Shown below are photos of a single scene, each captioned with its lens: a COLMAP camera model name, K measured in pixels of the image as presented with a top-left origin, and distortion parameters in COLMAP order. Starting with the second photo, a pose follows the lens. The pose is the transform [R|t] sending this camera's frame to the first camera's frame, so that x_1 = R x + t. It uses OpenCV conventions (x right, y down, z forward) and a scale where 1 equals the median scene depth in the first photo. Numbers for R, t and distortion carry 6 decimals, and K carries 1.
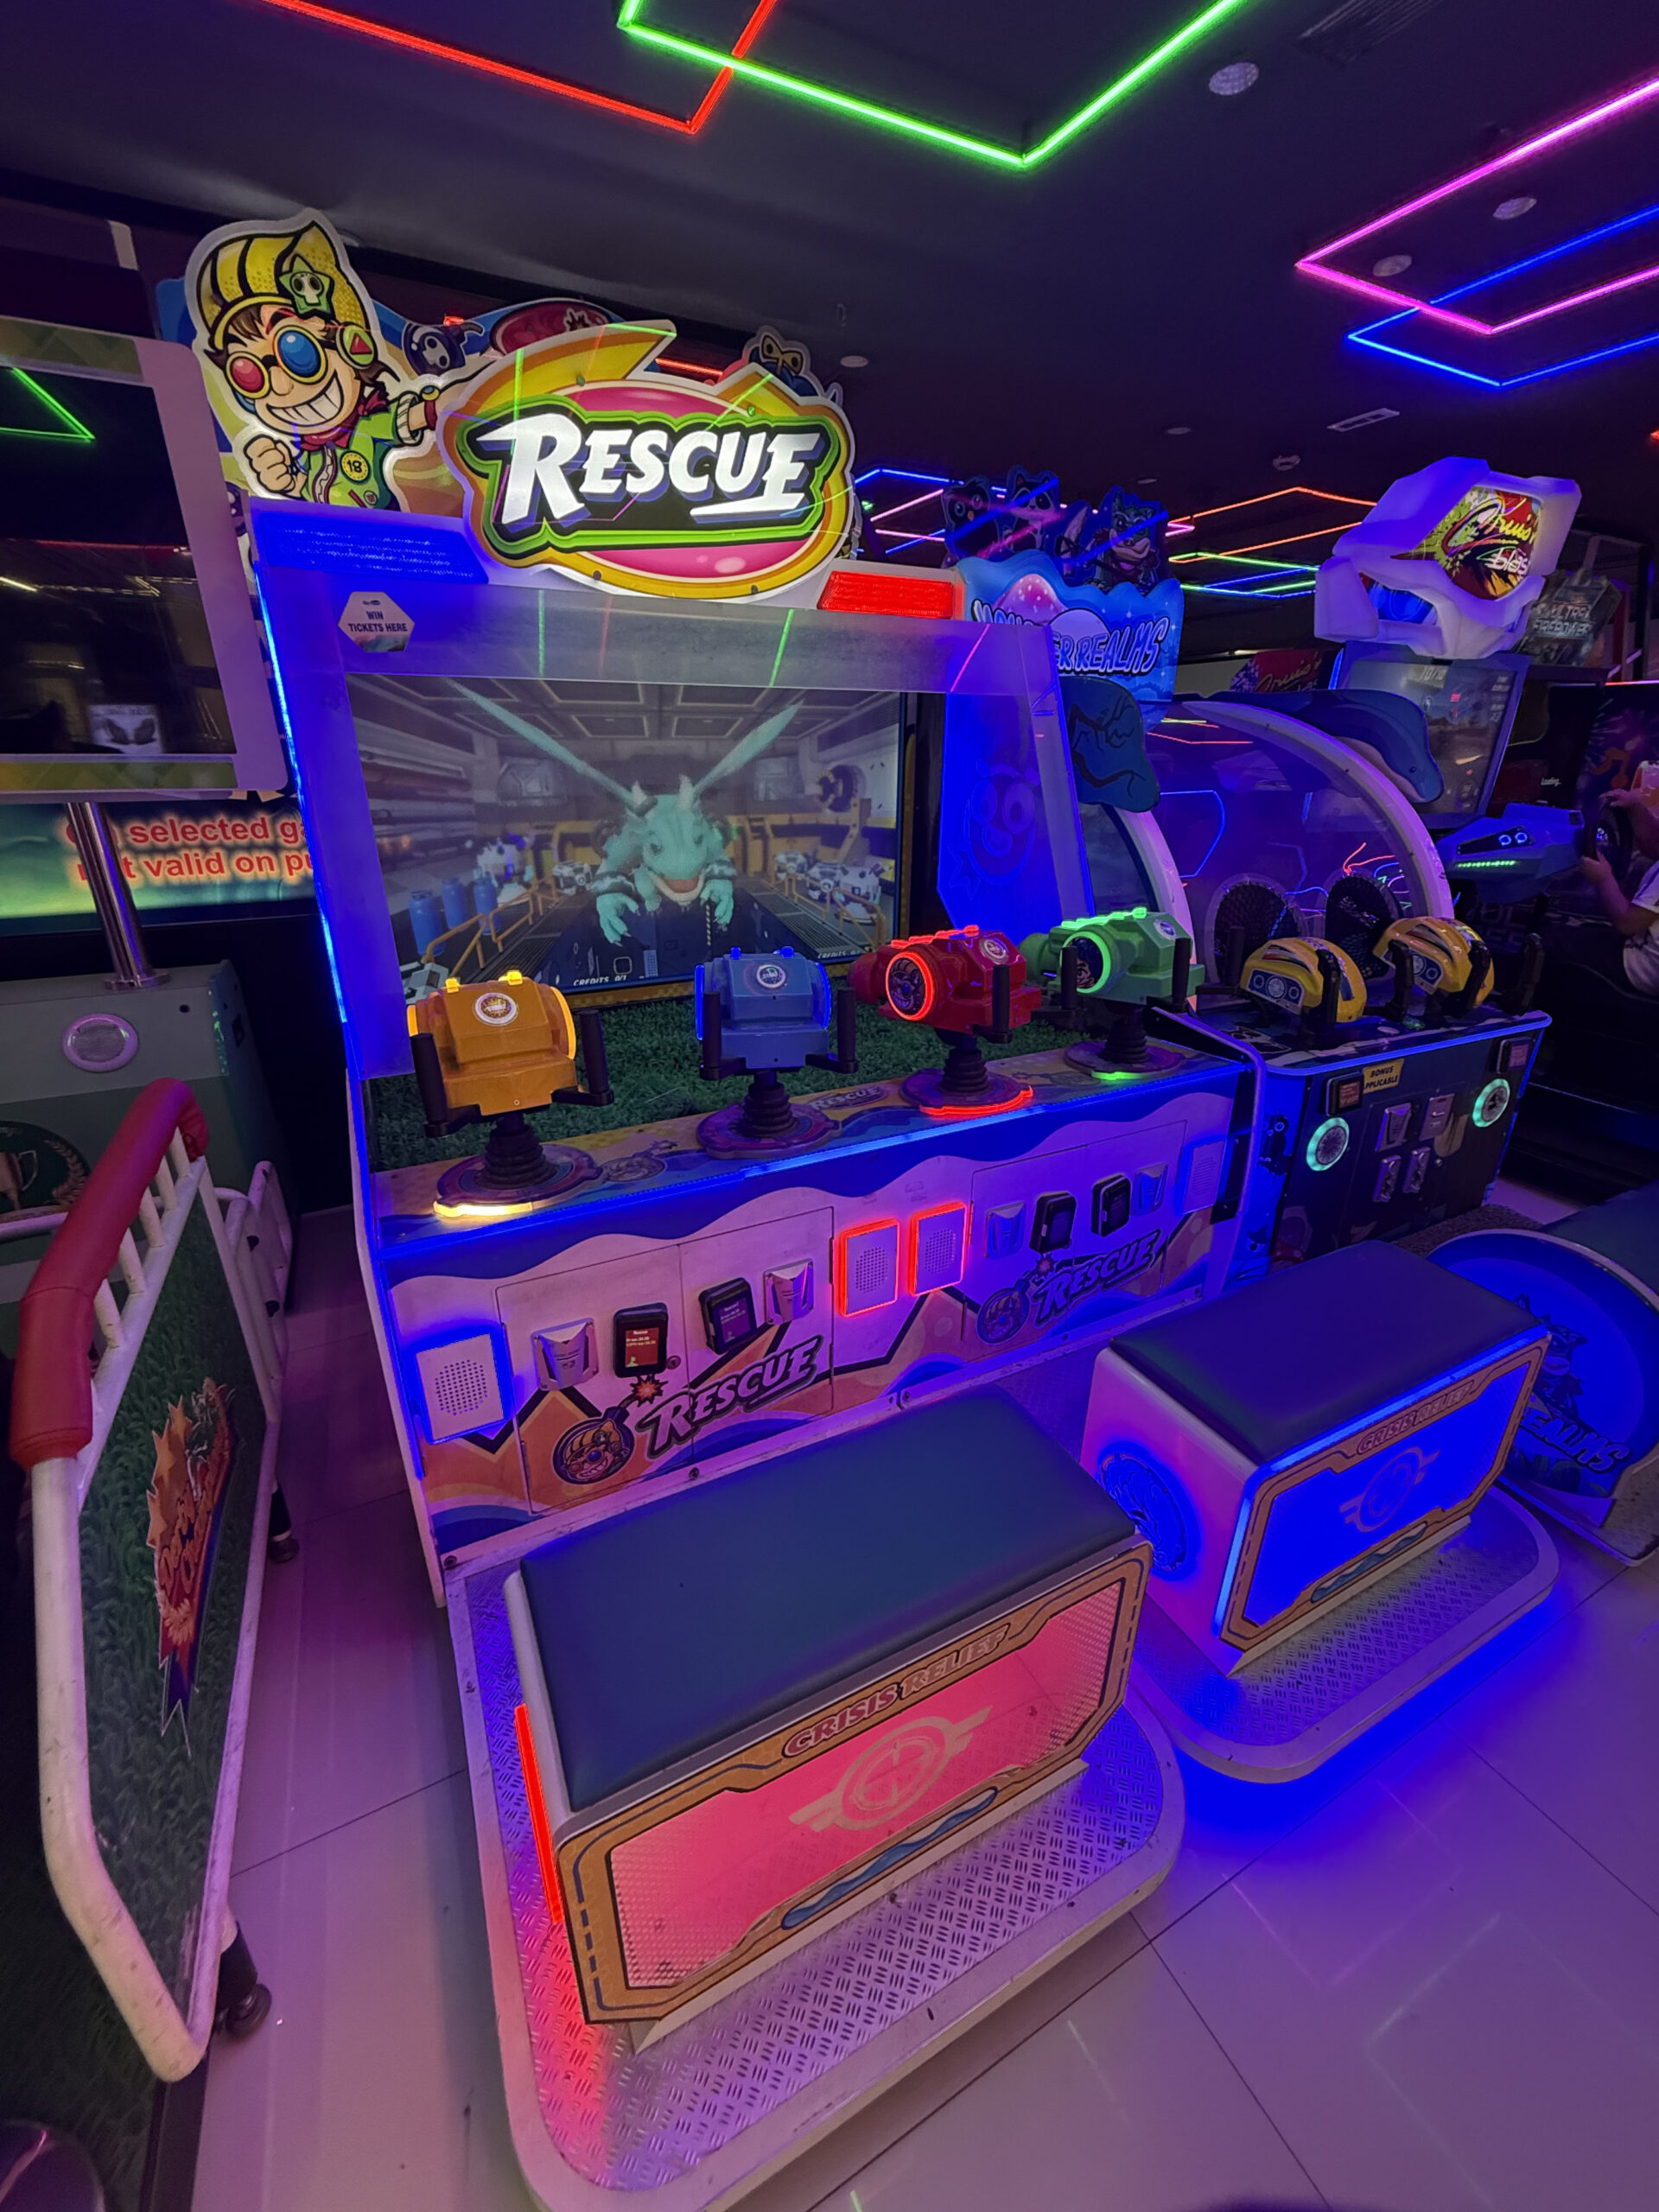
lens RADIAL K [[881.2, 0, 829.5], [0, 881.2, 1106.0], [0, 0, 1]] dist [-0.003826, -0.000327]
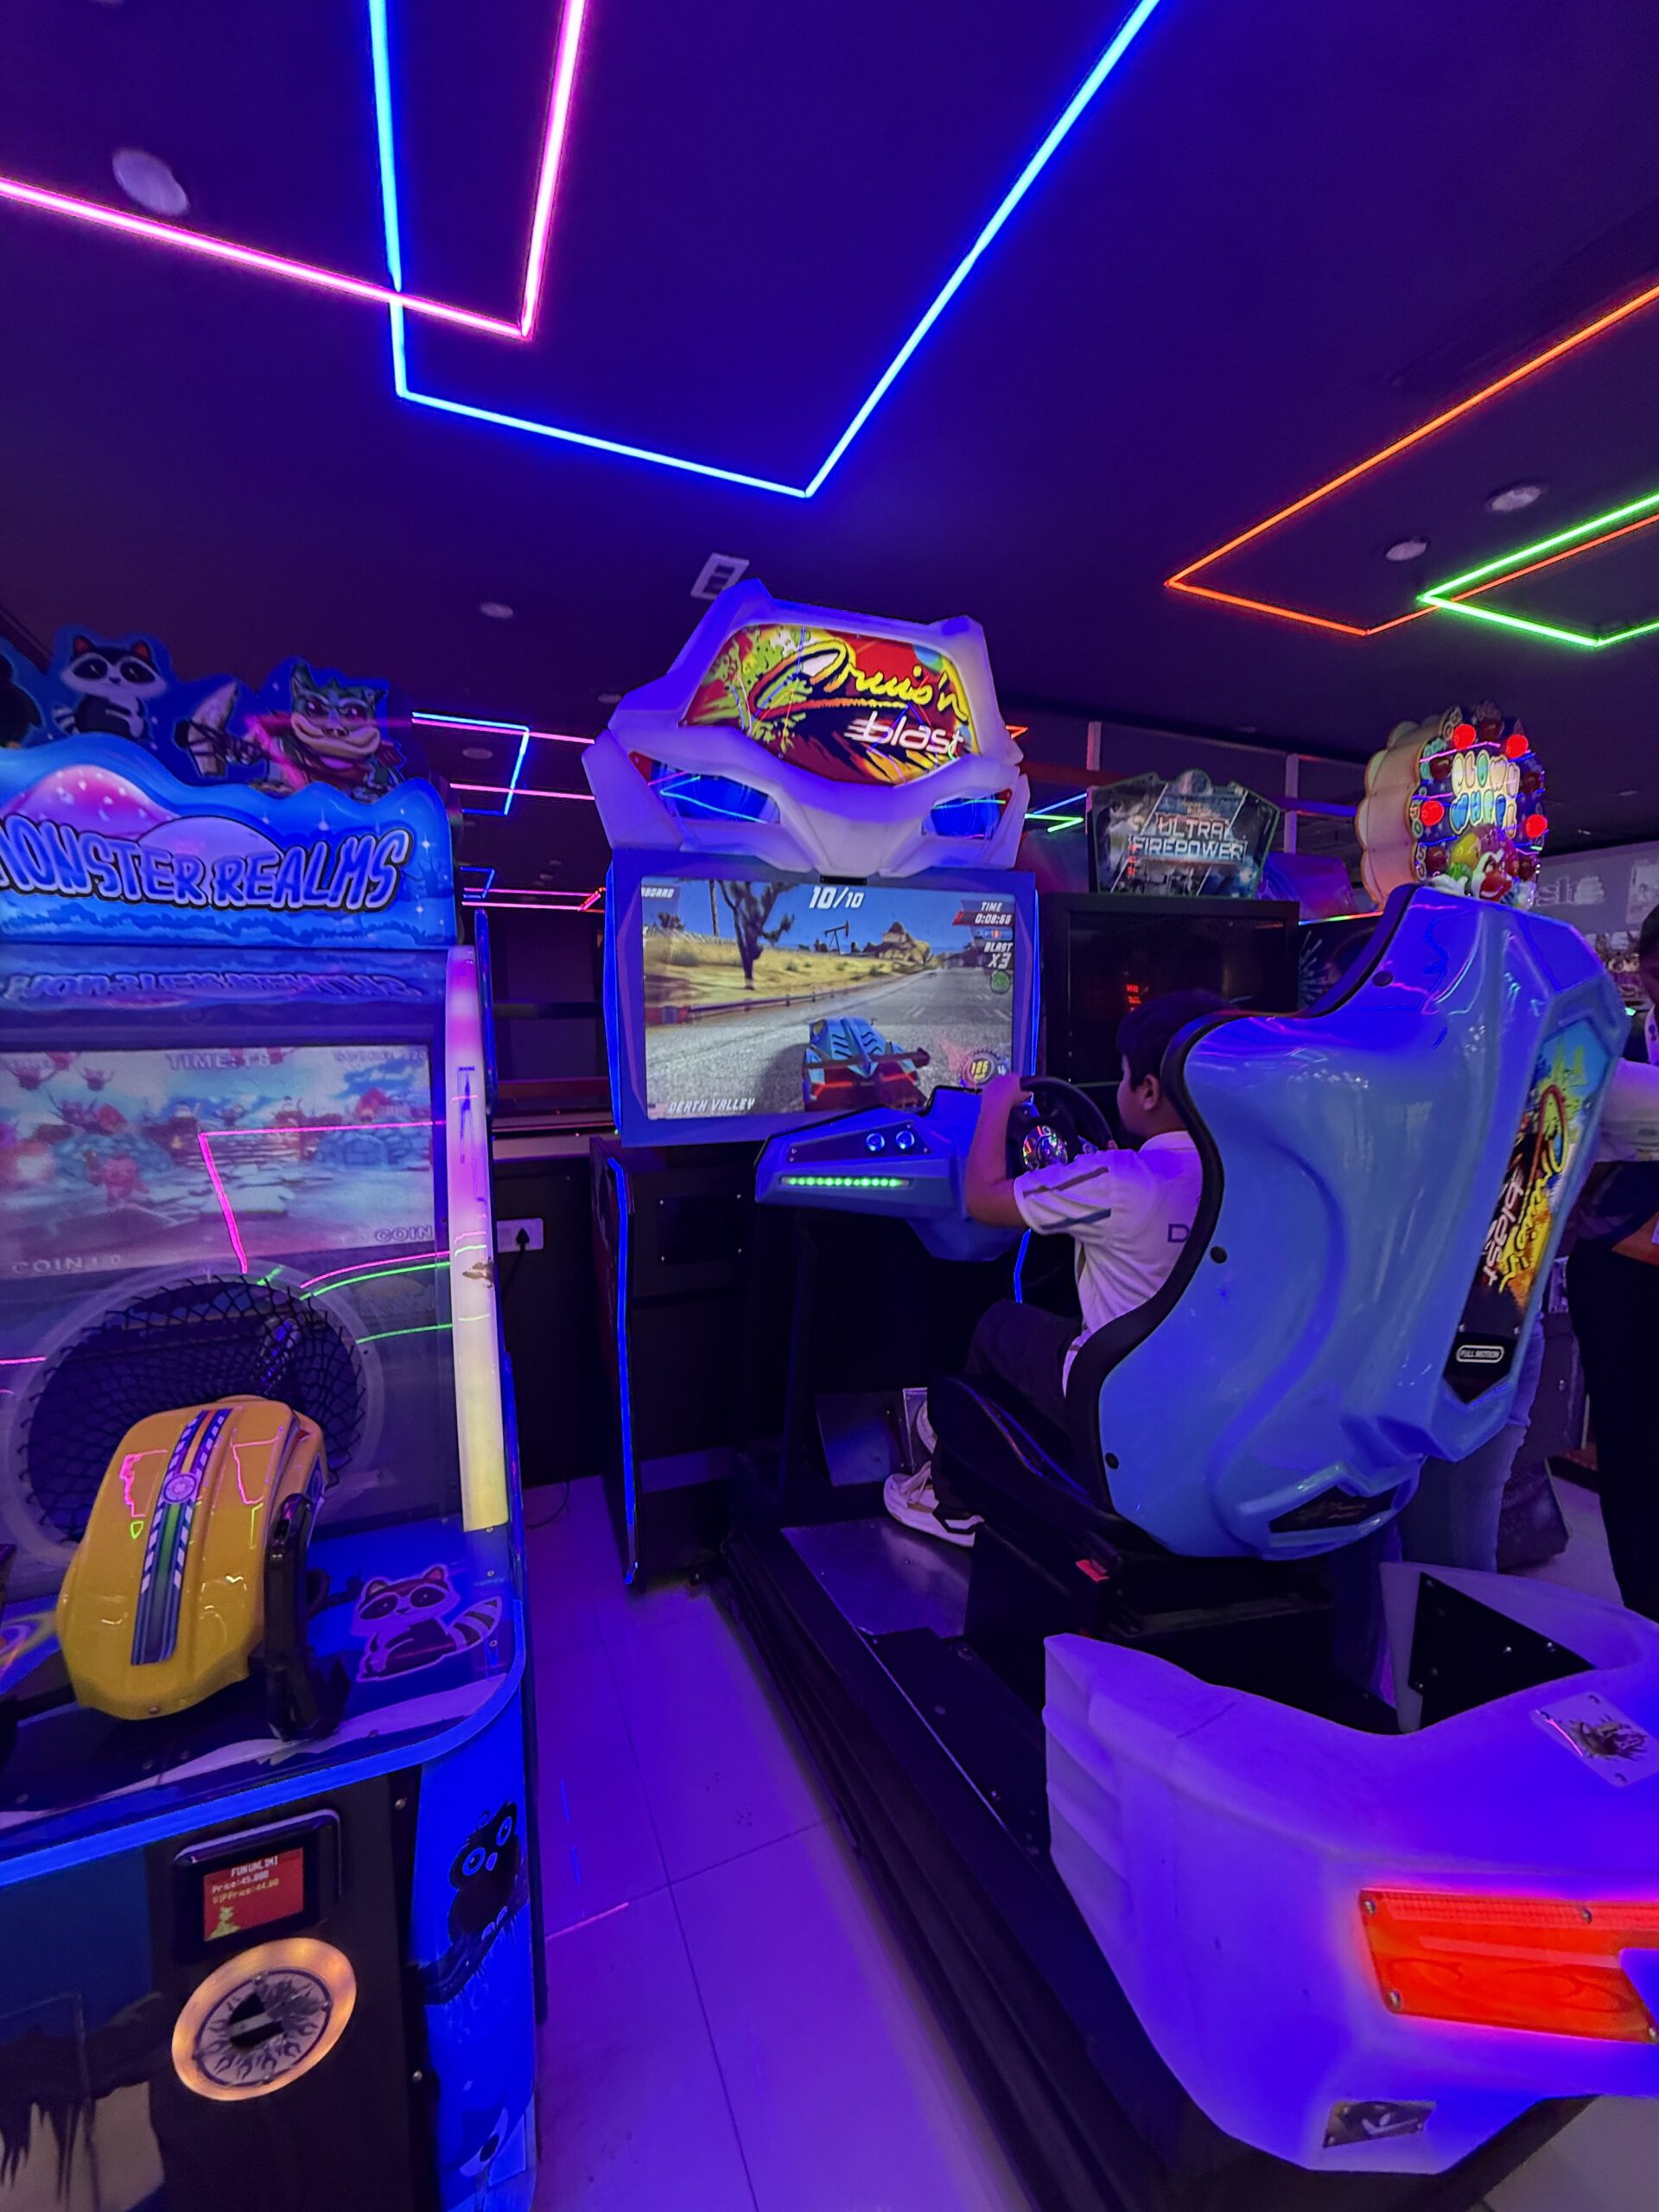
lens RADIAL K [[881.8, 0, 826.8], [0, 881.8, 1144.2], [0, 0, 1]] dist [-0.001660, 0.000011]
pose [[0.998276, -0.009577, -0.057904, 0.773165], [-0.004914, 0.969493, -0.245068, -0.173620], [0.058485, 0.244930, 0.967775, 0.455848]]
